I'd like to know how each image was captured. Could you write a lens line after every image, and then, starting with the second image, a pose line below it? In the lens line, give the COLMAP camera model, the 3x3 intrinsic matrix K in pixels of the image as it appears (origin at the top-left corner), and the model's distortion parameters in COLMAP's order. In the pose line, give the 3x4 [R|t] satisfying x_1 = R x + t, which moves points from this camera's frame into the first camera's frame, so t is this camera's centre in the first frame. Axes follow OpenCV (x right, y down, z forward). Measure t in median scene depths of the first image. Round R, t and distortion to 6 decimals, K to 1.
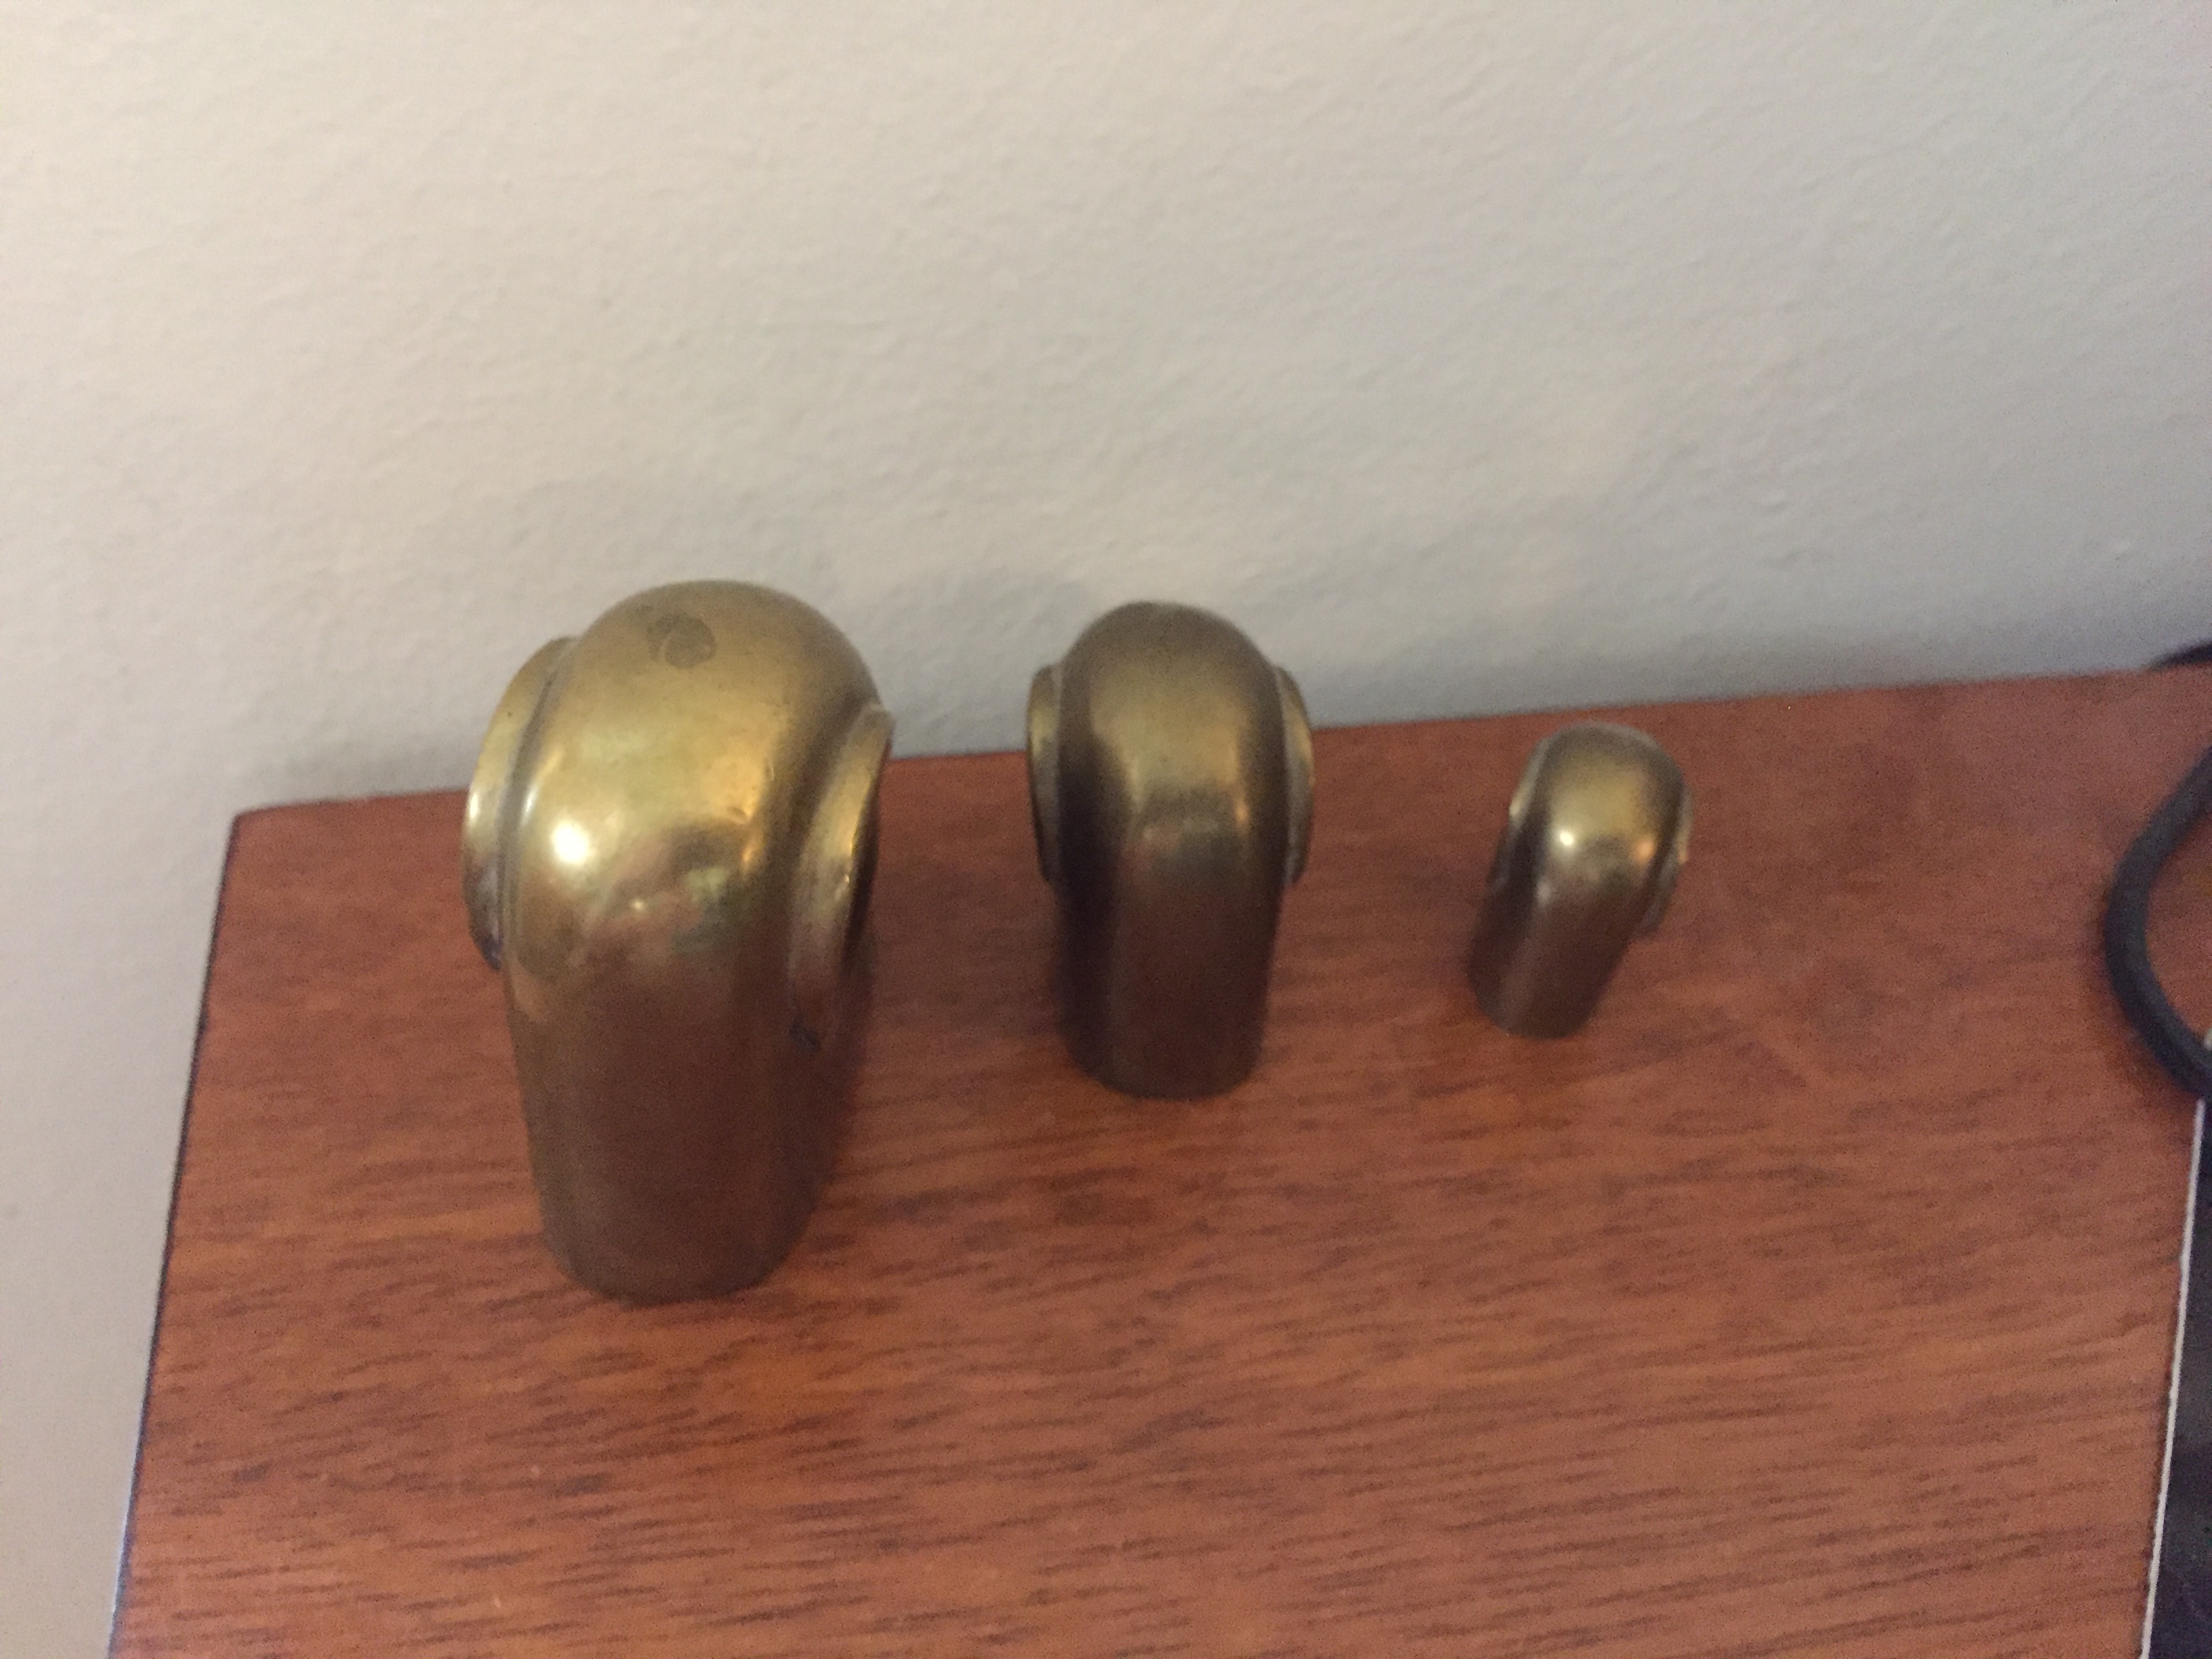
lens RADIAL K [[1979.1, 0, 1106.0], [0, 1979.1, 829.5], [0, 0, 1]] dist [0.009612, -0.027257]
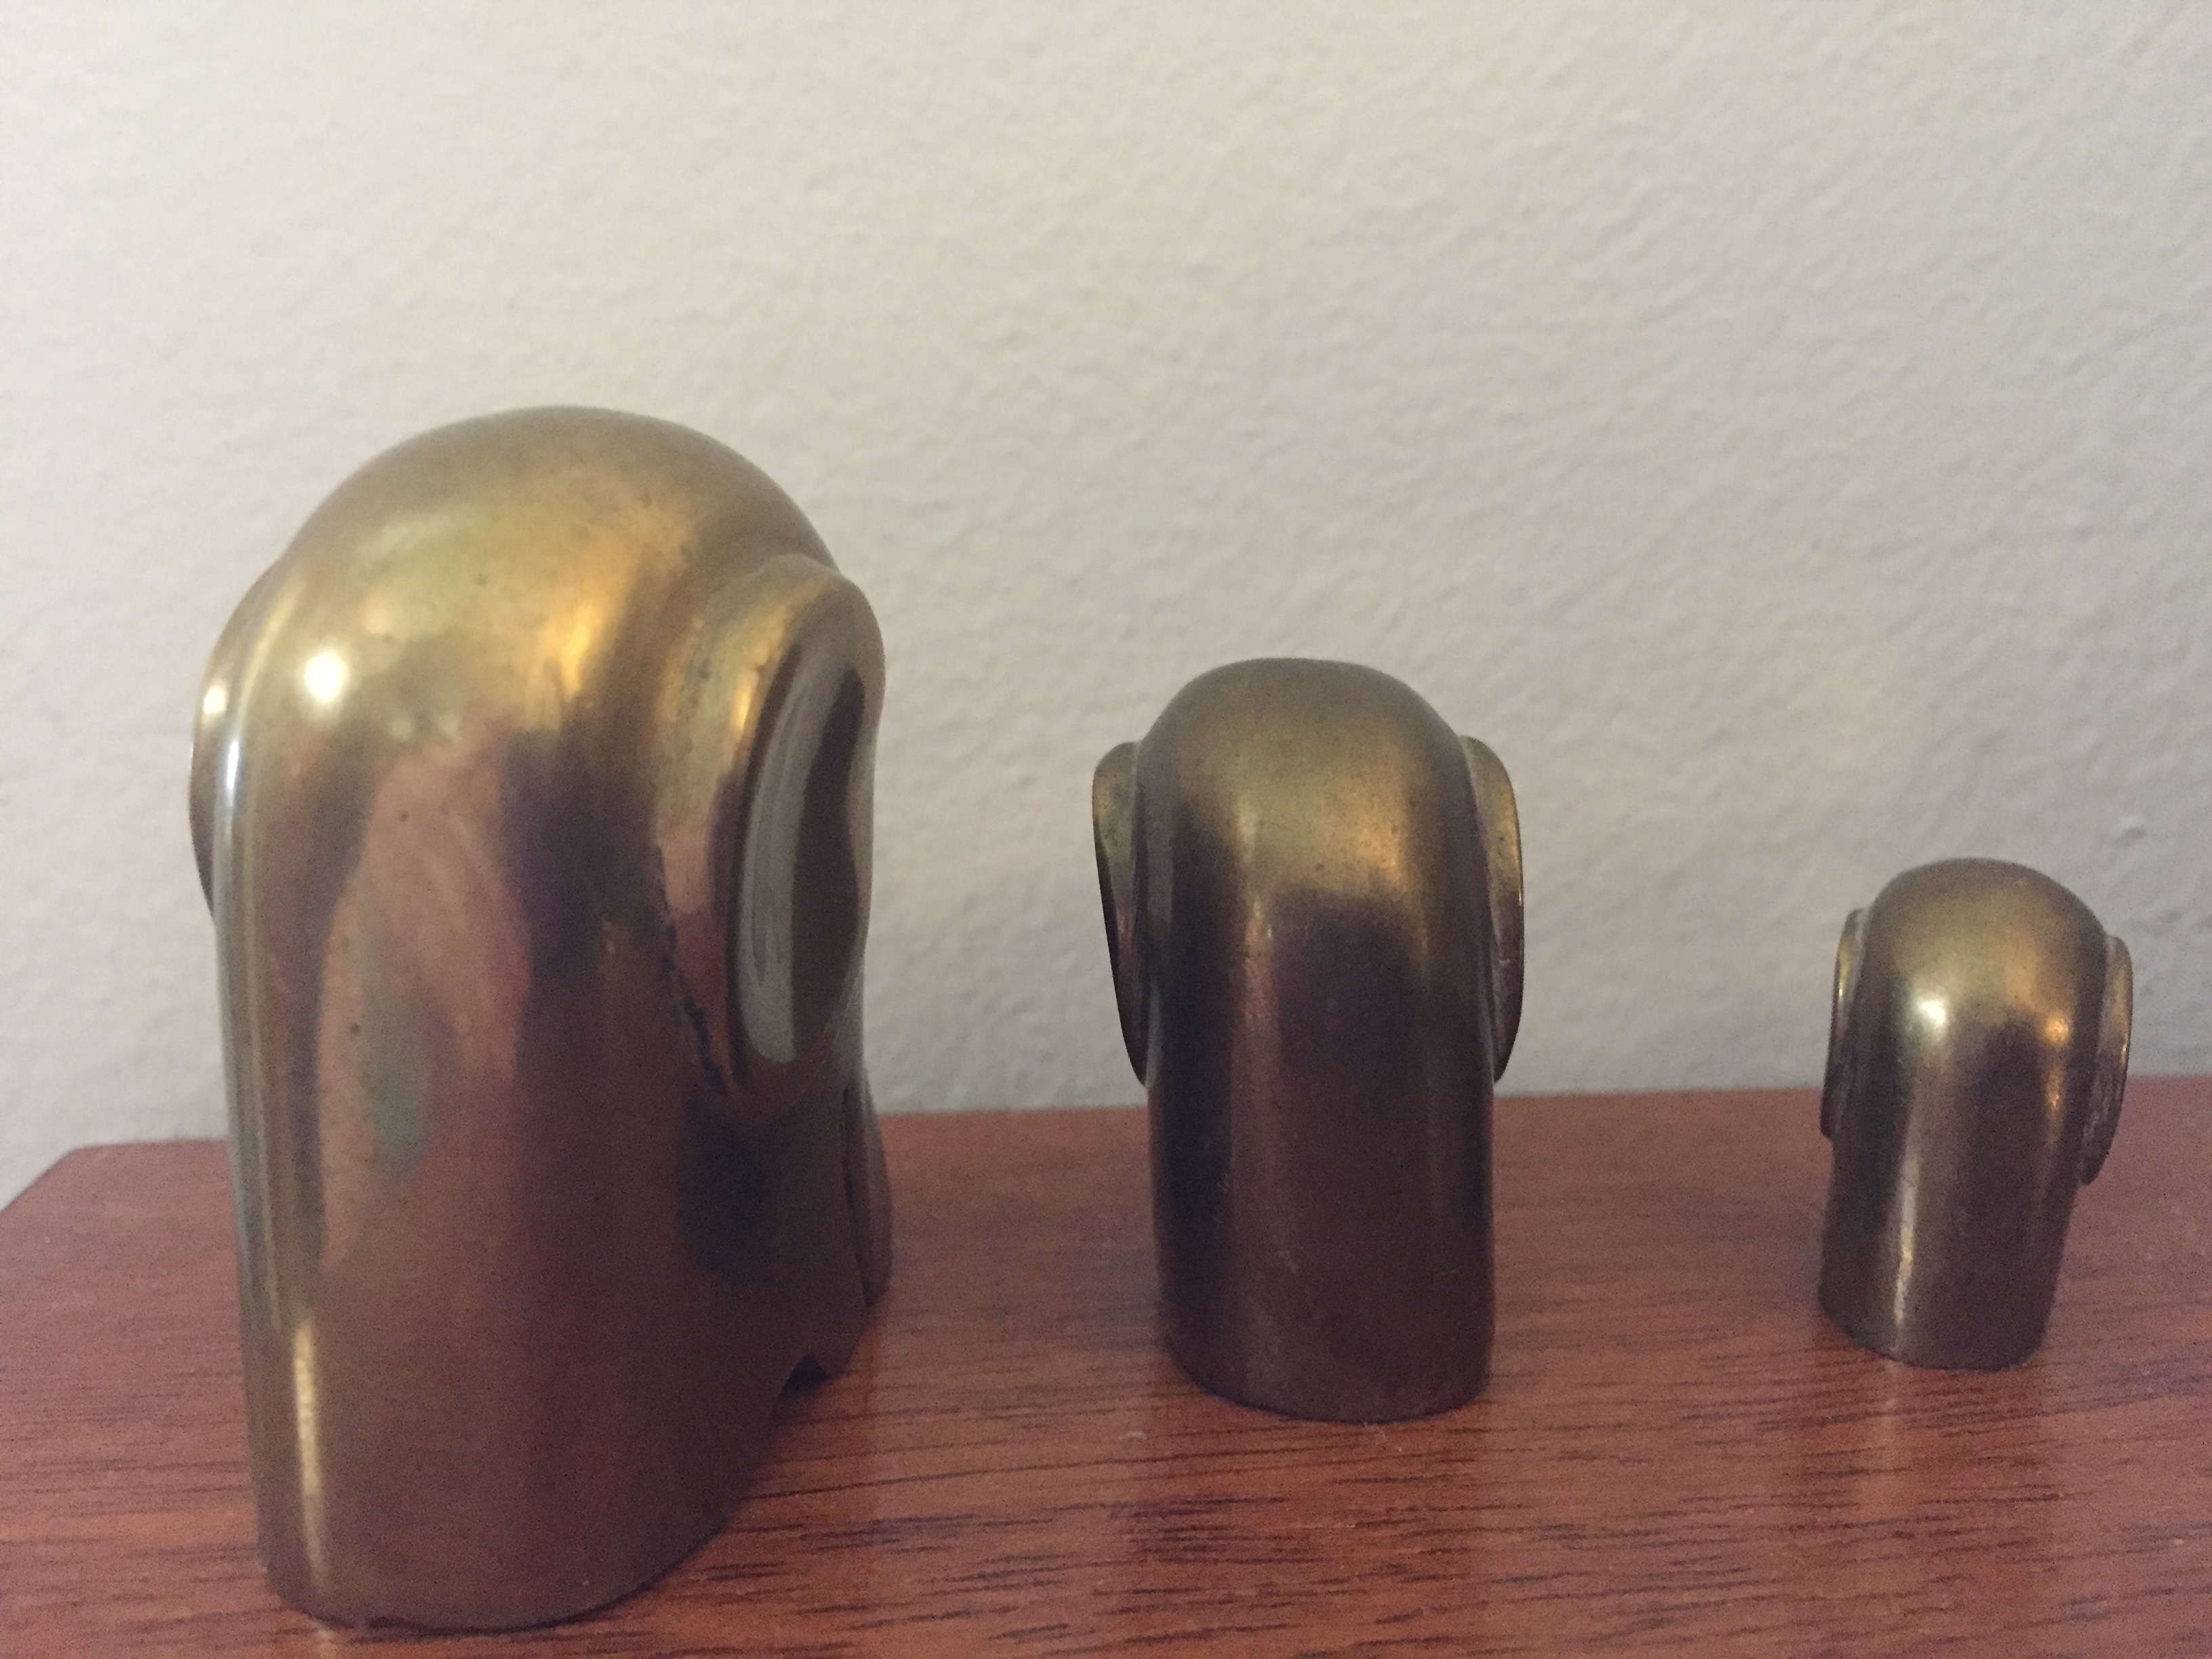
lens RADIAL K [[1979.1, 0, 1106.0], [0, 1979.1, 829.5], [0, 0, 1]] dist [0.009612, -0.027257]
pose [[0.993166, -0.052141, -0.104412, 0.033930], [-0.011836, 0.845035, -0.534579, 0.314835], [0.116105, 0.532162, 0.838644, 0.398285]]
